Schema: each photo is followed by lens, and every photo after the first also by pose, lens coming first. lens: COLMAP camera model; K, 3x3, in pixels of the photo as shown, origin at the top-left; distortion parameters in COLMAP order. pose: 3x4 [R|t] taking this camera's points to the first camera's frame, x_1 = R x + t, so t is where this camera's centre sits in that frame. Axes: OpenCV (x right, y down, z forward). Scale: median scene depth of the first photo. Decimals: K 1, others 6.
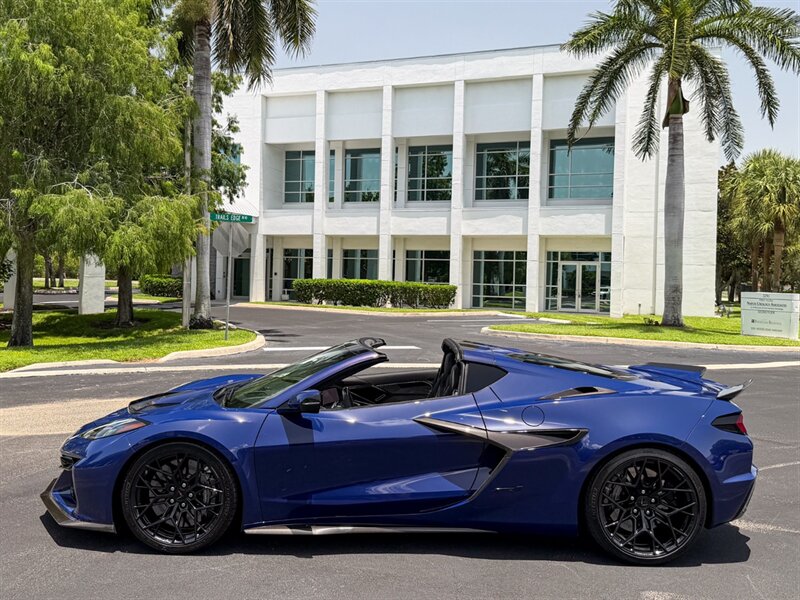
lens RADIAL K [[768.5, 0, 381.2], [0, 768.5, 290.2], [0, 0, 1]] dist [0.044909, 0.000000]
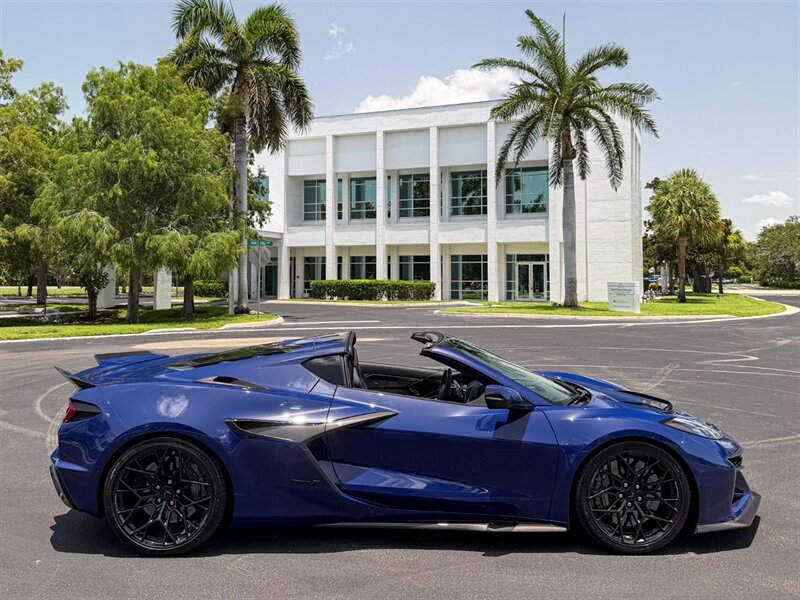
lens RADIAL K [[728.0, 0, 388.2], [0, 728.0, 268.9], [0, 0, 1]] dist [0.051639, 0.000000]
pose [[0.999368, -0.025067, -0.025203, 0.061257], [0.024317, 0.999265, -0.029641, 0.006670], [0.025928, 0.029009, 0.999243, -0.289649]]
